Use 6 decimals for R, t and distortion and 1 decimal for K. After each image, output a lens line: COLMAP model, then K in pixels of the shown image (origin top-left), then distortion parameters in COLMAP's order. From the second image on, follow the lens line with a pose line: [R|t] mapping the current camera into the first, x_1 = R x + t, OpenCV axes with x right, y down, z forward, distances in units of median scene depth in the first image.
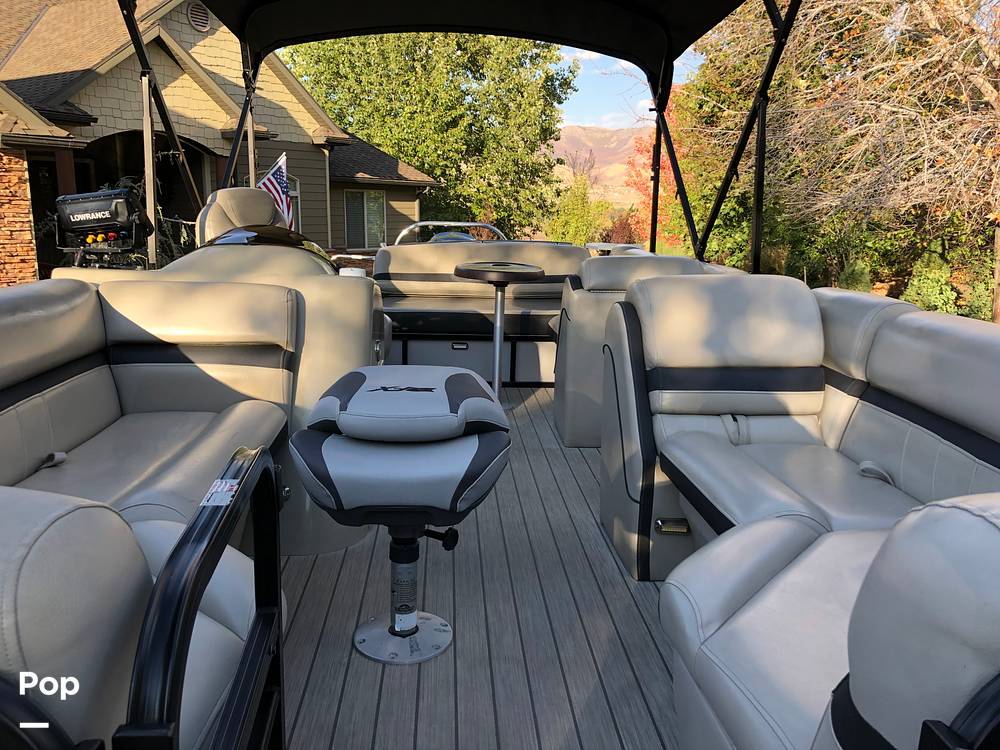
lens RADIAL K [[821.7, 0, 497.5], [0, 821.7, 380.1], [0, 0, 1]] dist [0.044099, -0.023380]
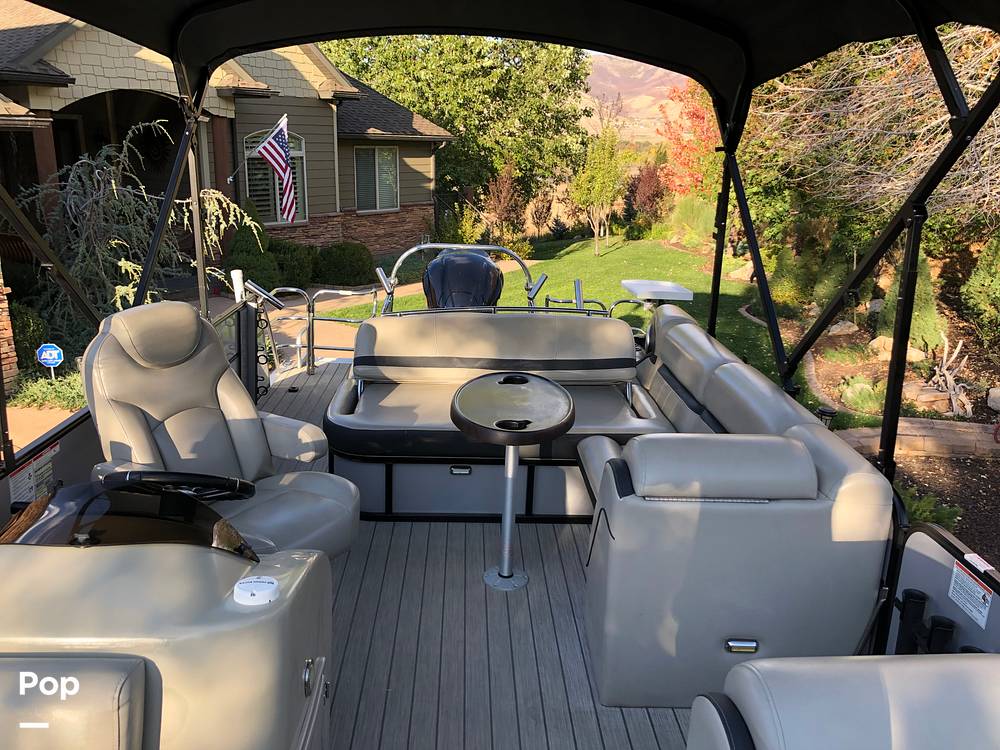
lens RADIAL K [[821.7, 0, 499.7], [0, 821.7, 375.4], [0, 0, 1]] dist [0.044099, -0.023380]
pose [[0.999646, 0.018578, -0.019051, 0.000793], [-0.017162, 0.997256, 0.072011, -0.047563], [0.020337, -0.071658, 0.997222, 0.061307]]
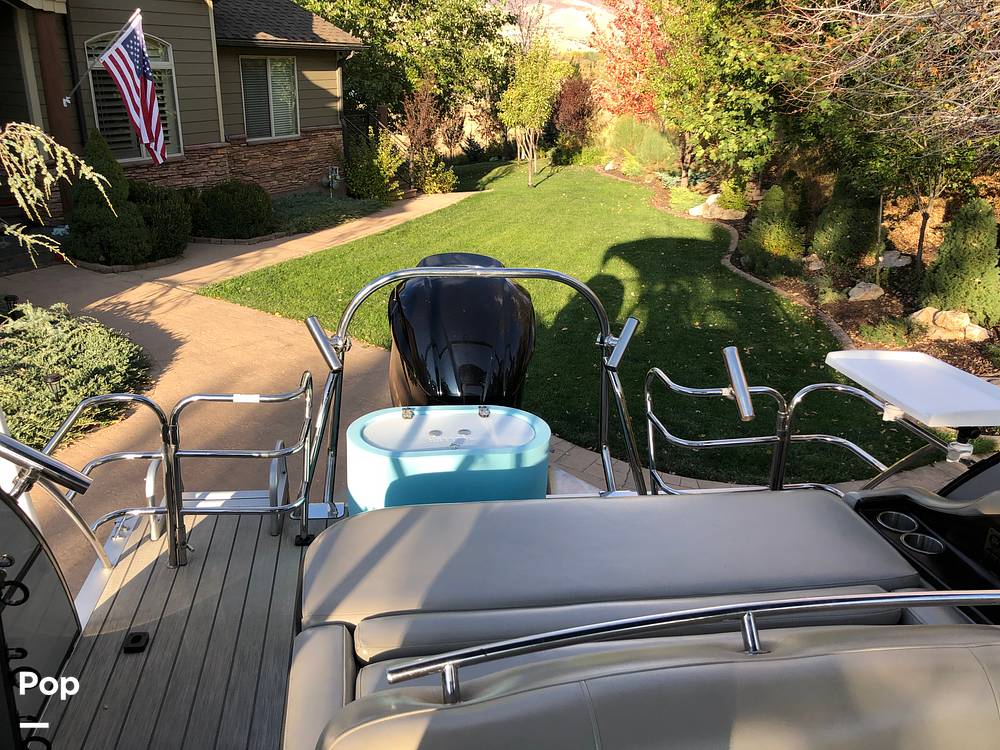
lens RADIAL K [[821.7, 0, 503.5], [0, 821.7, 369.0], [0, 0, 1]] dist [0.044099, -0.023380]
pose [[0.994745, -0.015033, 0.101271, -0.034496], [-0.001562, 0.986817, 0.161831, -0.083921], [-0.102369, -0.161138, 0.981608, 0.229890]]
